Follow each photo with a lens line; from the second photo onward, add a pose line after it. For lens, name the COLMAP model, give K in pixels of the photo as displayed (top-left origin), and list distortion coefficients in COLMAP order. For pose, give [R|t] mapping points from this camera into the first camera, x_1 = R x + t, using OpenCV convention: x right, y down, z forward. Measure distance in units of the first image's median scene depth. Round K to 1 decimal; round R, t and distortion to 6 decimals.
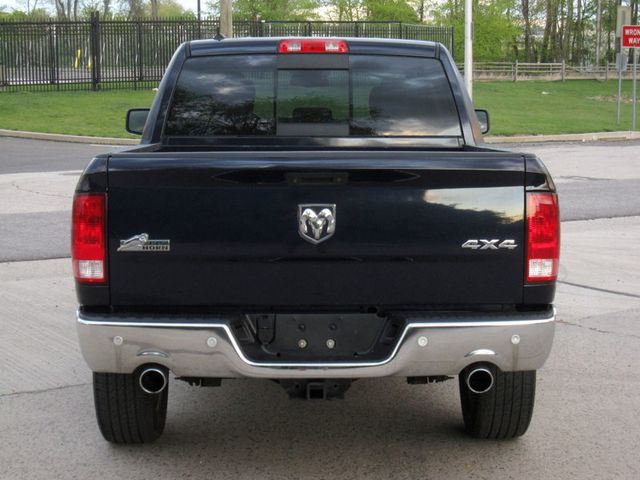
lens RADIAL K [[1264.3, 0, 323.6], [0, 1264.3, 239.1], [0, 0, 1]] dist [-0.177461, 0.000000]
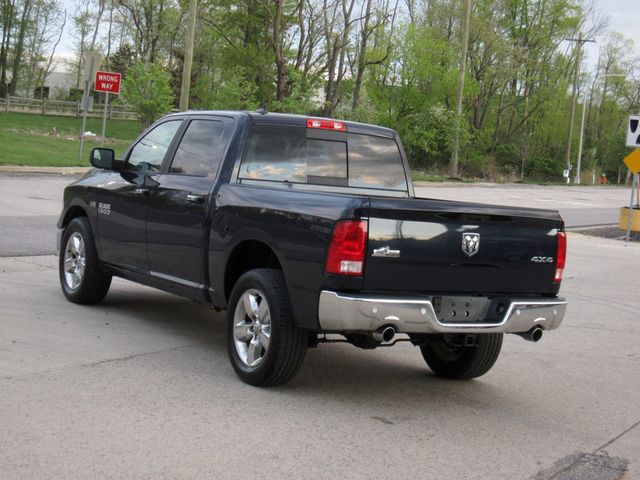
lens RADIAL K [[1264.3, 0, 318.0], [0, 1264.3, 238.8], [0, 0, 1]] dist [-0.177461, 0.000000]
pose [[0.861745, 0.044034, 0.505427, -1.065608], [-0.032406, 0.998969, -0.031782, 0.042349], [-0.506305, 0.011009, 0.862284, -0.400984]]
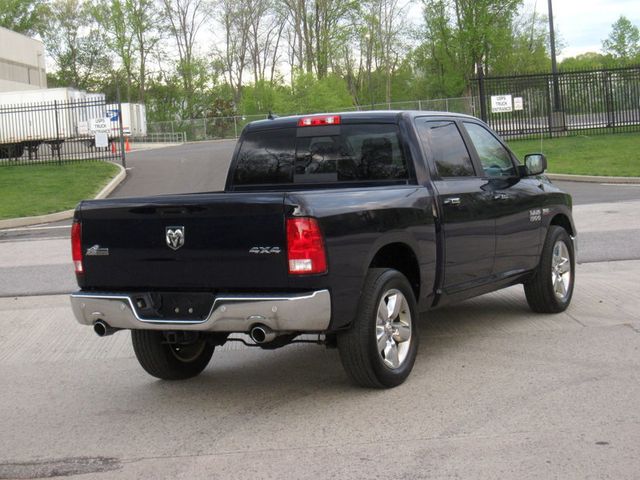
lens RADIAL K [[1264.3, 0, 321.0], [0, 1264.3, 241.8], [0, 0, 1]] dist [-0.177461, 0.000000]
pose [[0.864198, -0.009462, -0.503062, 1.003223], [-0.005123, 0.999606, -0.027602, 0.037496], [0.503125, 0.026431, 0.863809, -0.354863]]
